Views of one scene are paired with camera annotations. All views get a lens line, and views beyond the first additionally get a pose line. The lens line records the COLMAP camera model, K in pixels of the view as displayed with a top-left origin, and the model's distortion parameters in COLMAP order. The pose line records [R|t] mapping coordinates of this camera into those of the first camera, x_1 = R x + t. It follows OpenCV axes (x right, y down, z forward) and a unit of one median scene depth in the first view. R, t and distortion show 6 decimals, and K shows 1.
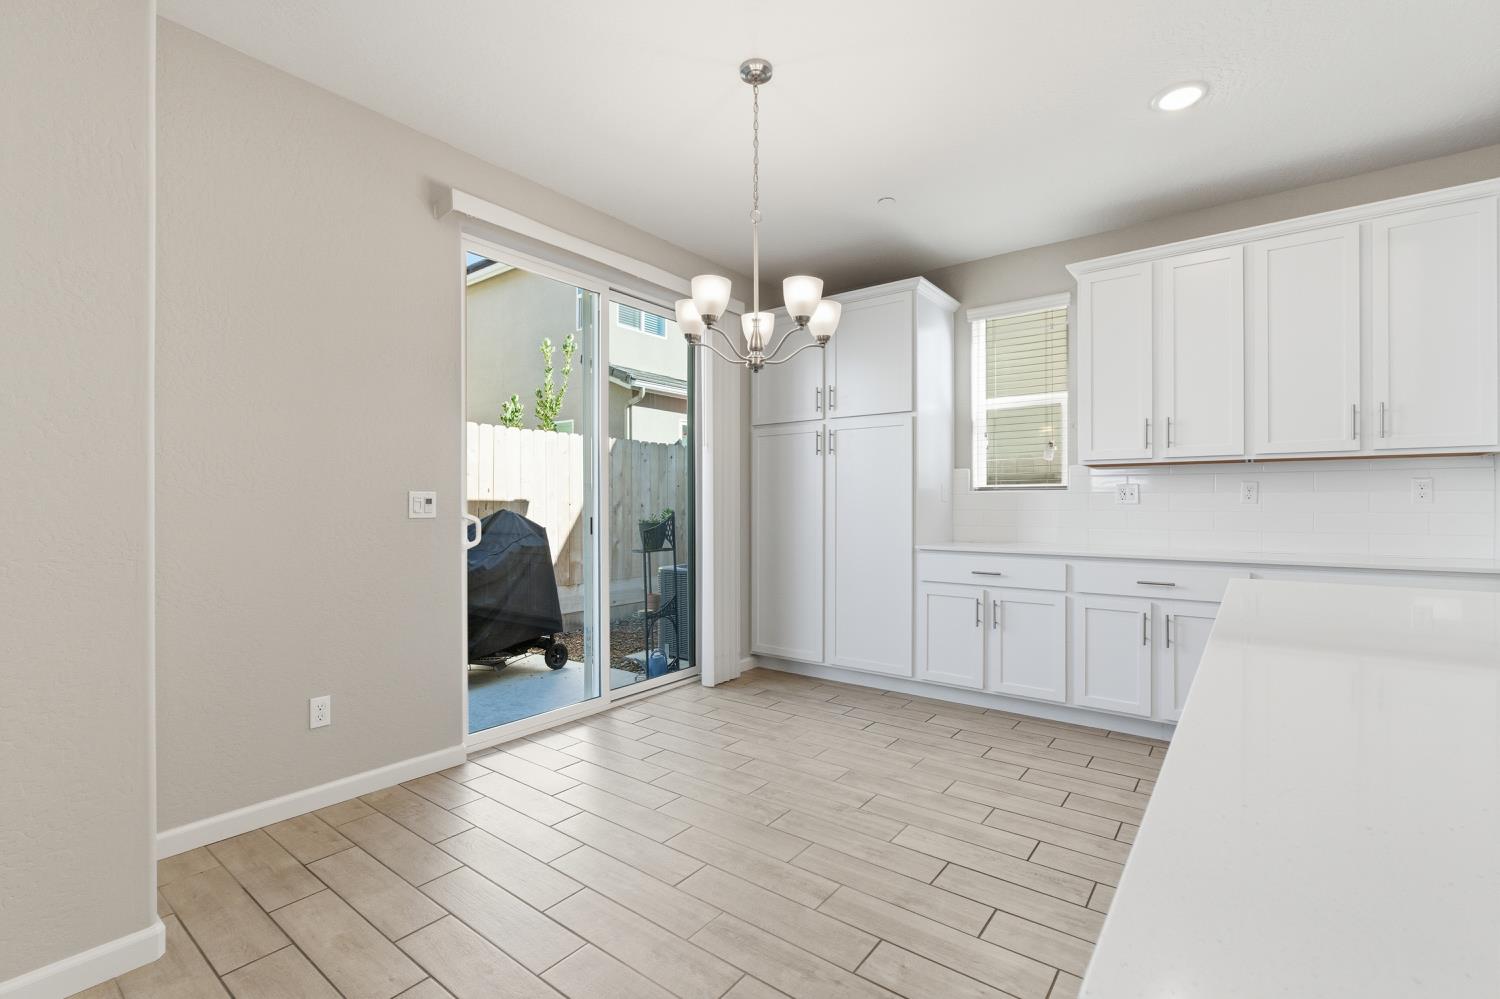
lens RADIAL K [[664.1, 0, 753.9], [0, 664.1, 504.3], [0, 0, 1]] dist [-0.004429, 0.000296]
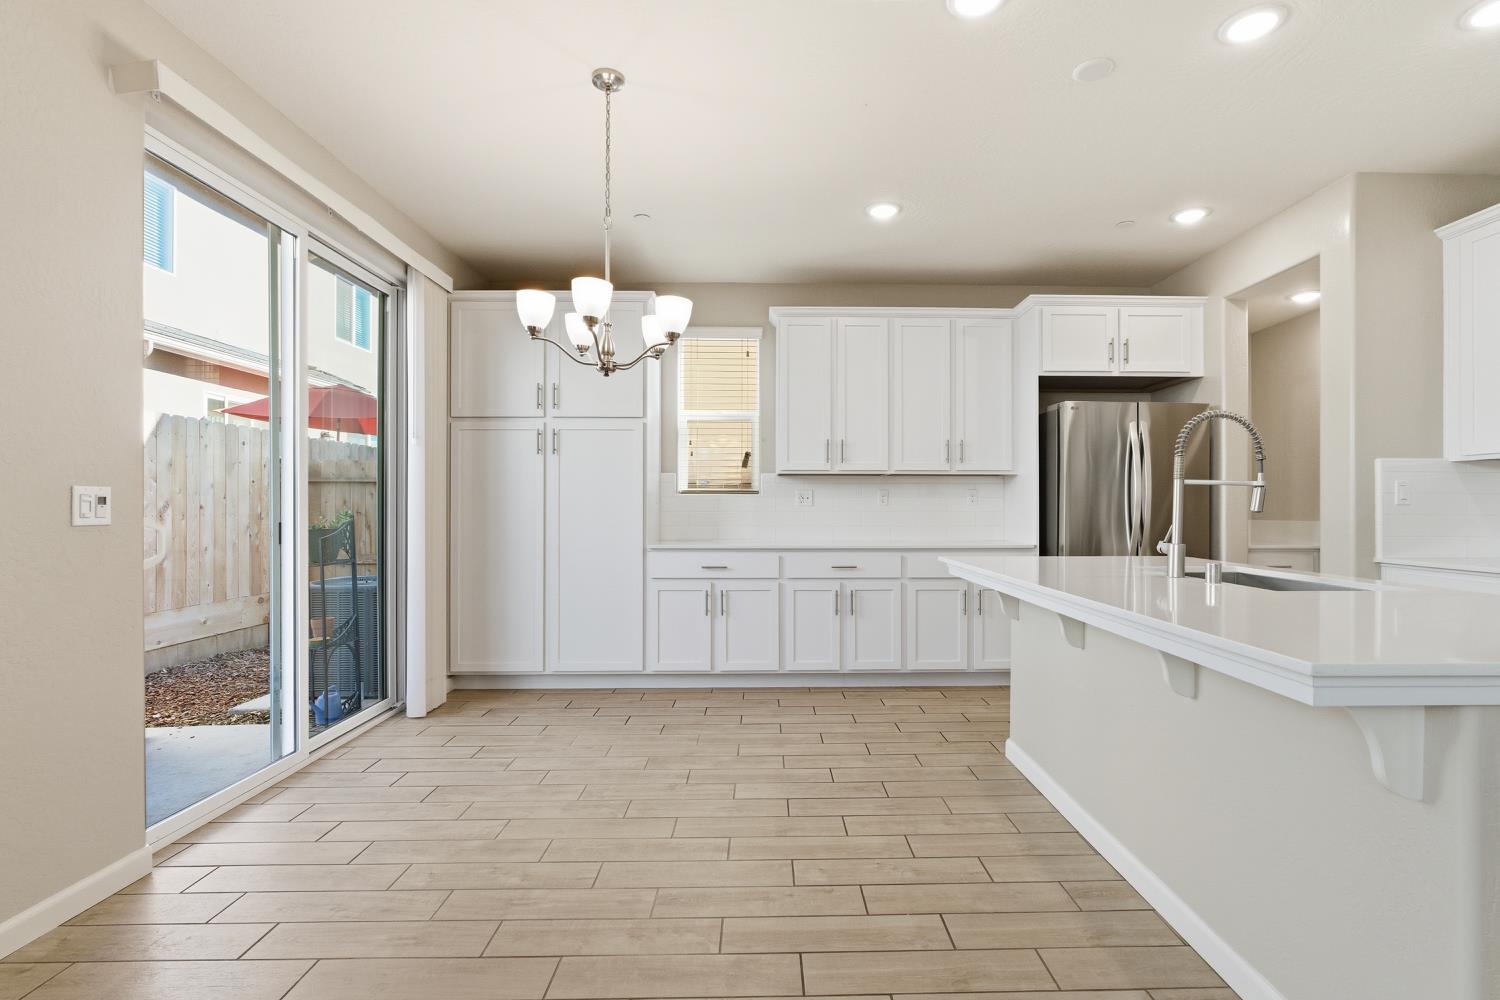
lens RADIAL K [[698.7, 0, 780.0], [0, 698.7, 505.2], [0, 0, 1]] dist [-0.009802, 0.000840]
pose [[0.780714, 0.002318, 0.624884, -0.294598], [-0.001184, 0.999997, -0.002230, 0.000754], [-0.624887, 0.001001, 0.780714, 0.002099]]
